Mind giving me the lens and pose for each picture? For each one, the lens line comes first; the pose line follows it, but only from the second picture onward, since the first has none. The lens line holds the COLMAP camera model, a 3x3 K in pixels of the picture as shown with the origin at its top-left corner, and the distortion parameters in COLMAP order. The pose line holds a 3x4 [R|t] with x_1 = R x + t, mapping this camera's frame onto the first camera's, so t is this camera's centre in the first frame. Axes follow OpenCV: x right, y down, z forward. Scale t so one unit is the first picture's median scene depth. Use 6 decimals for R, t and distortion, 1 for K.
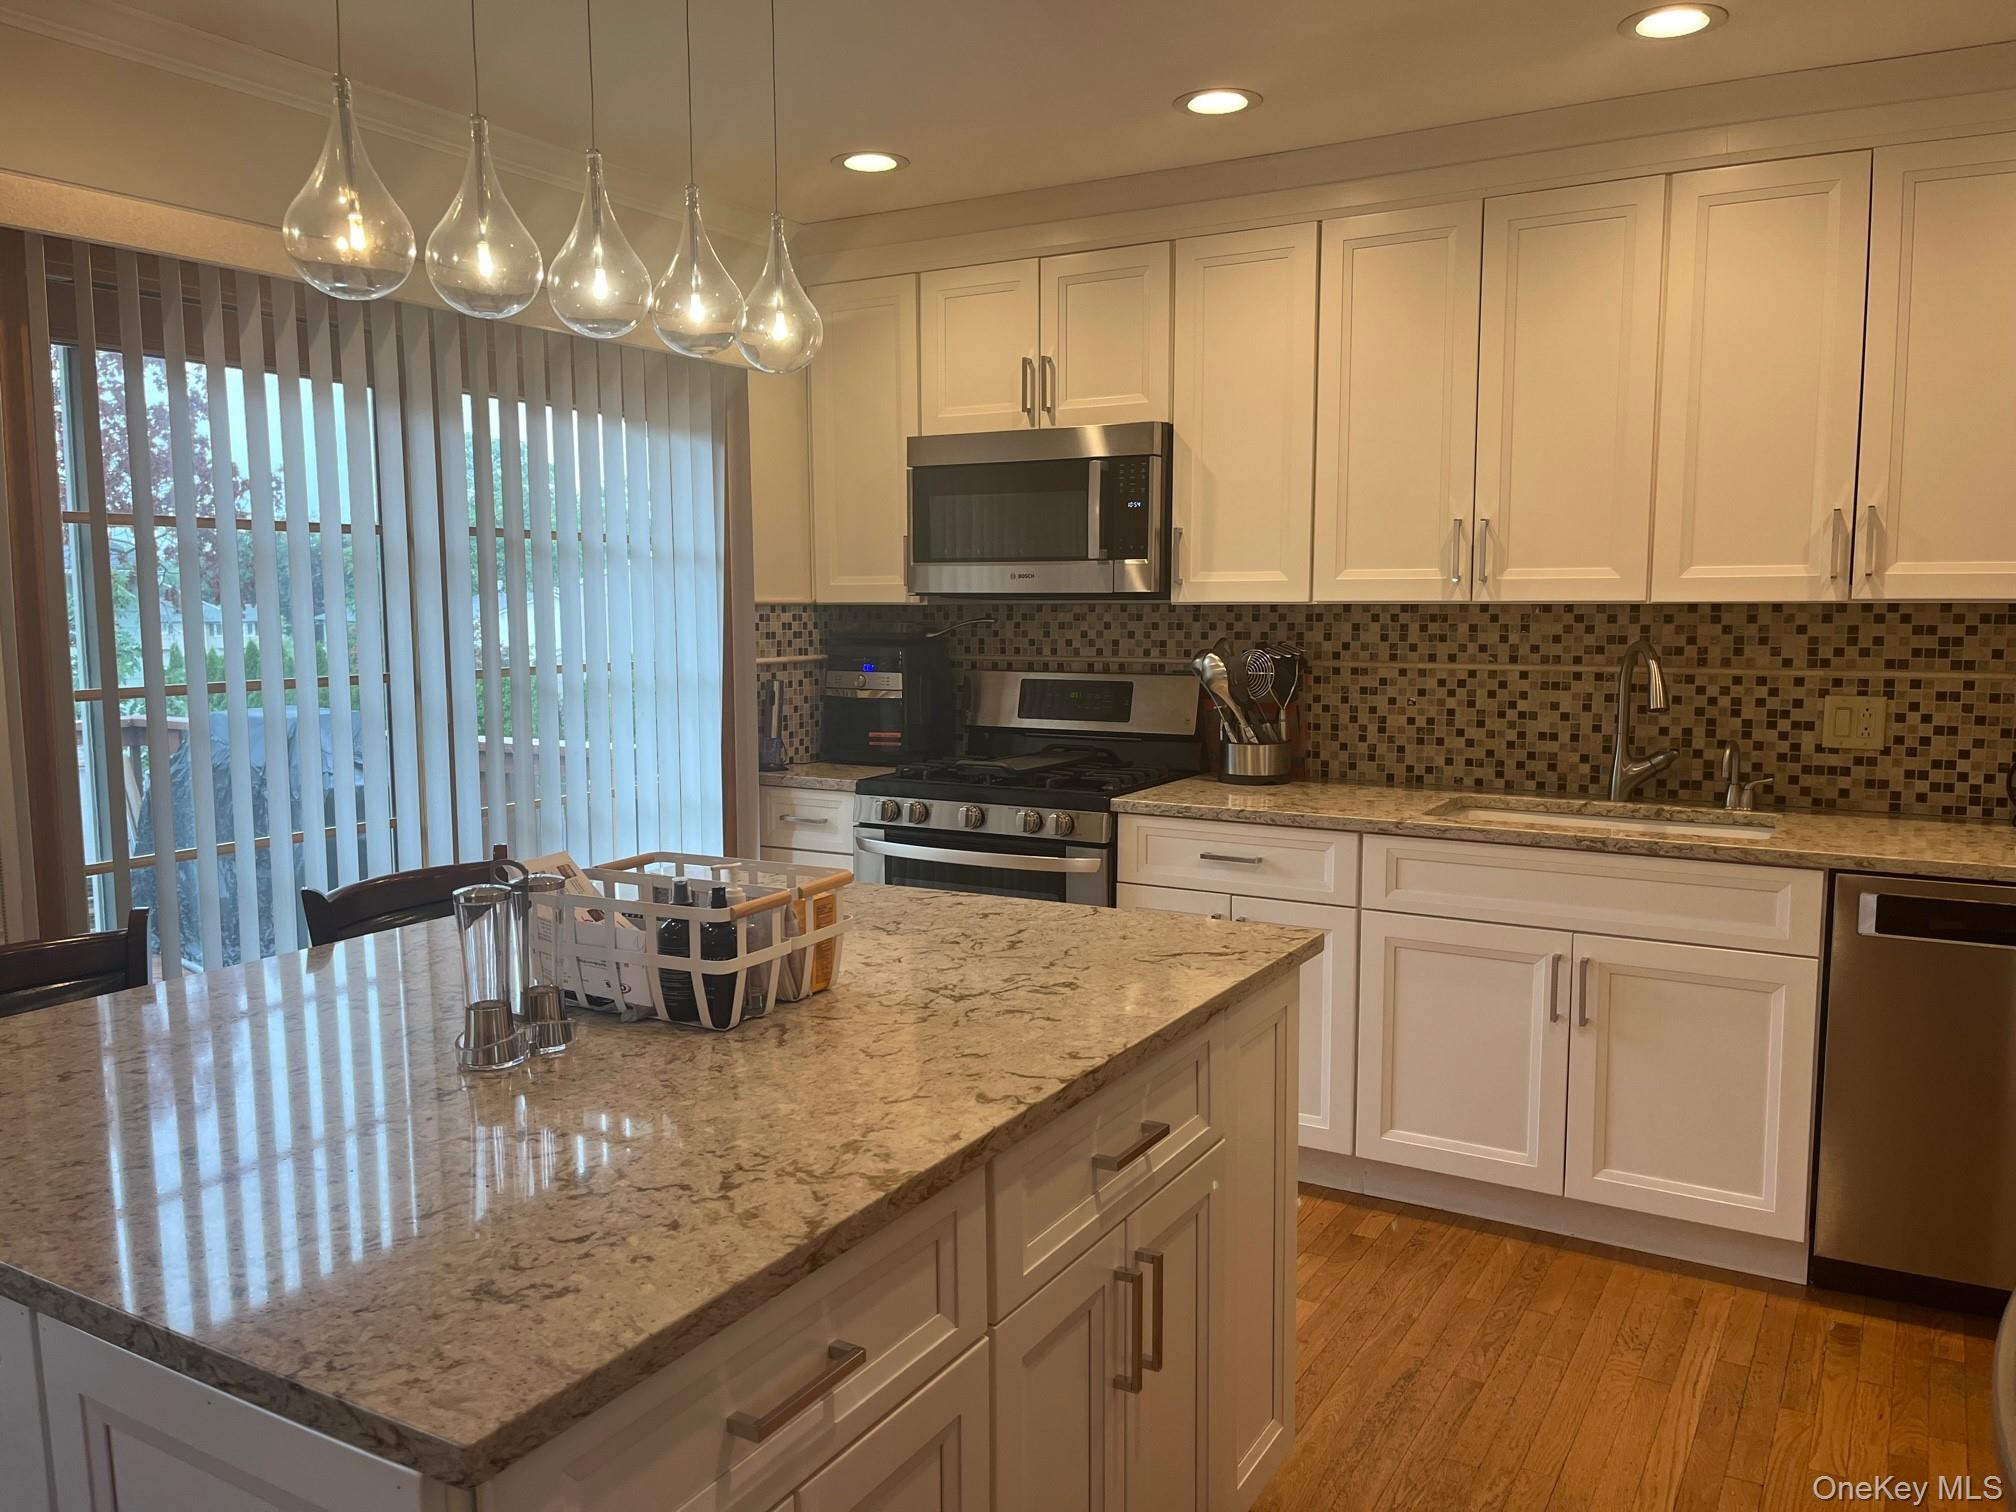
lens RADIAL K [[1527.9, 0, 1007.5], [0, 1527.9, 760.0], [0, 0, 1]] dist [0.061419, -0.084361]
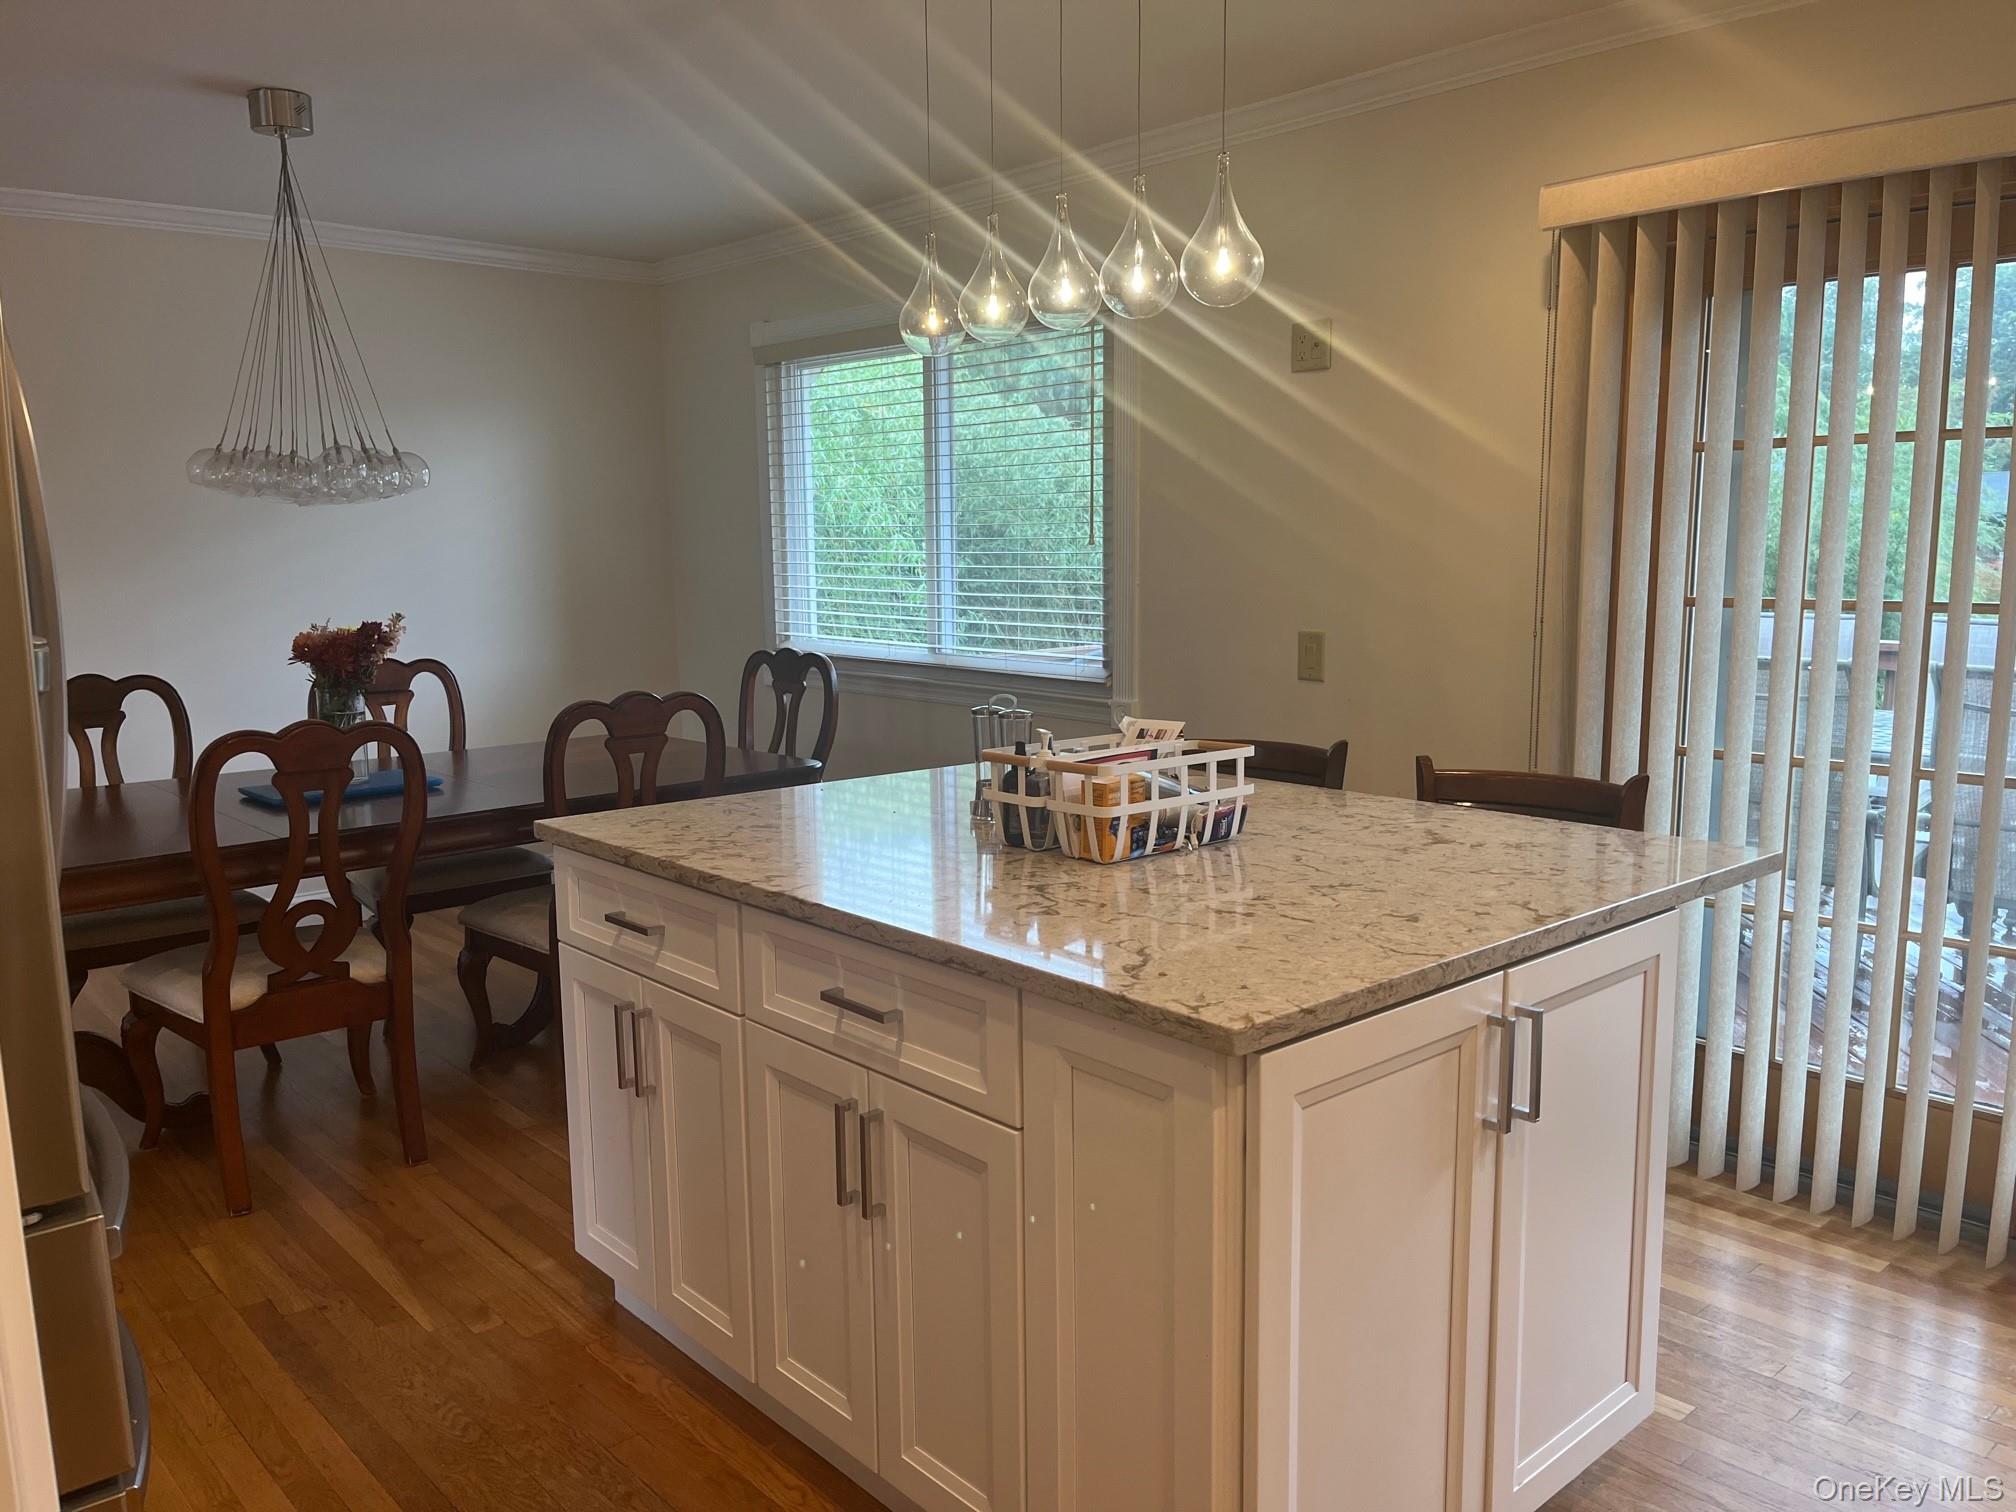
lens RADIAL K [[1527.9, 0, 1009.9], [0, 1527.9, 751.7], [0, 0, 1]] dist [0.061419, -0.084361]
pose [[-0.288248, 0.132097, -0.948400, 0.562668], [-0.084550, 0.983059, 0.162622, -0.062660], [0.953816, 0.127063, -0.272196, 0.699516]]
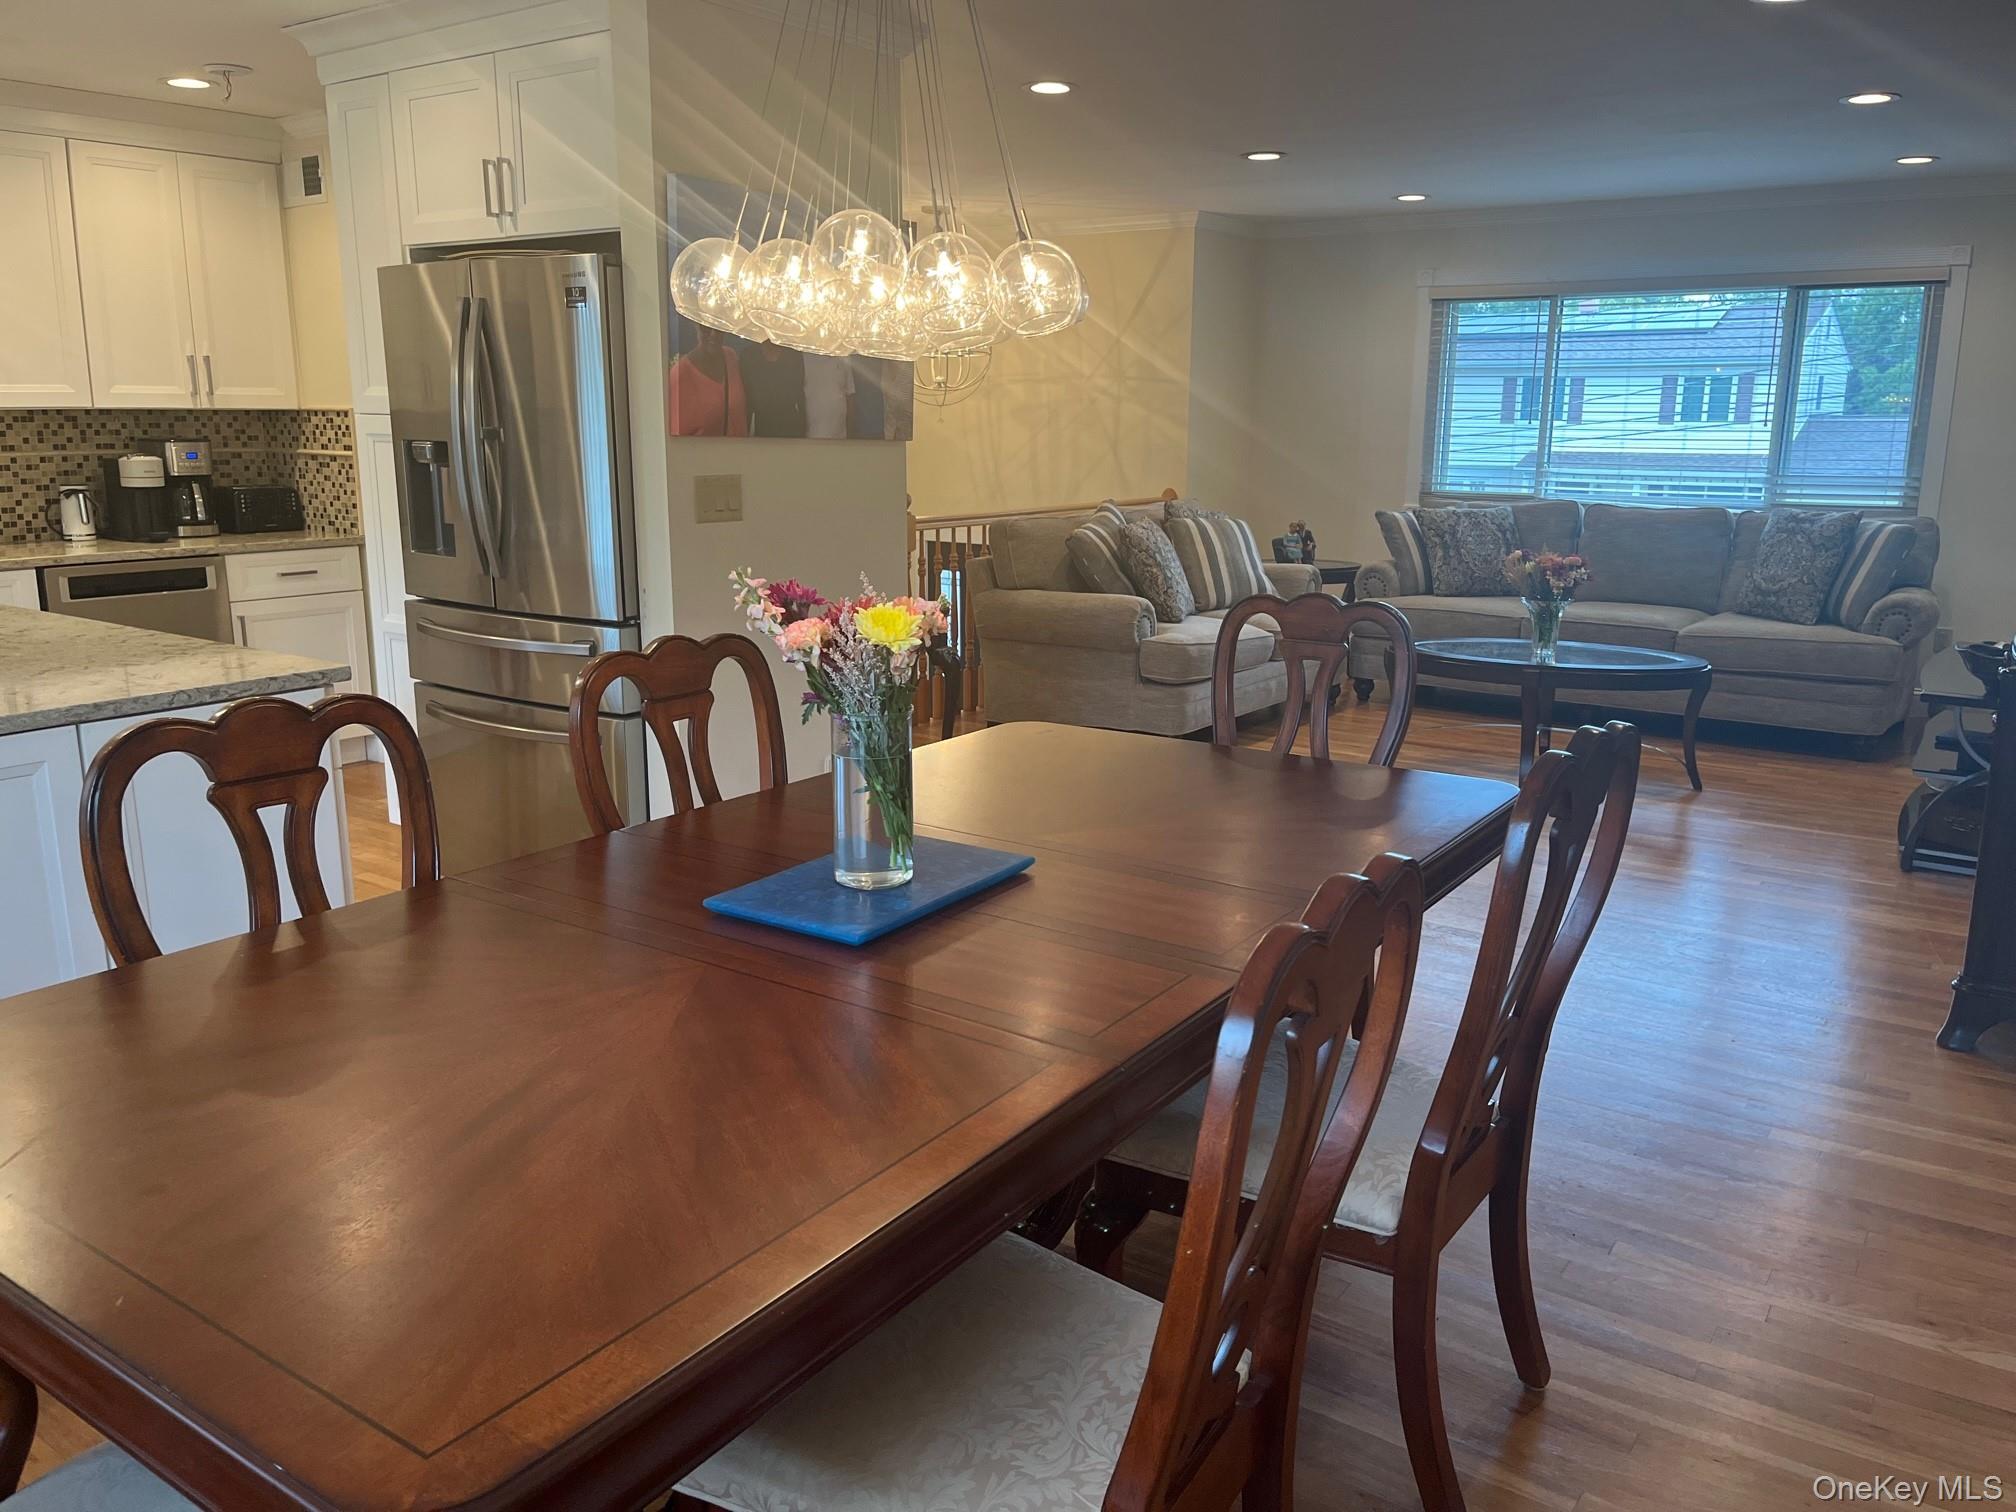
lens RADIAL K [[1527.9, 0, 1013.6], [0, 1527.9, 747.0], [0, 0, 1]] dist [0.061419, -0.084361]
pose [[0.072372, -0.207927, 0.975463, -0.959482], [0.096304, 0.974915, 0.200665, 0.021899], [-0.992717, 0.079419, 0.090581, -0.180071]]
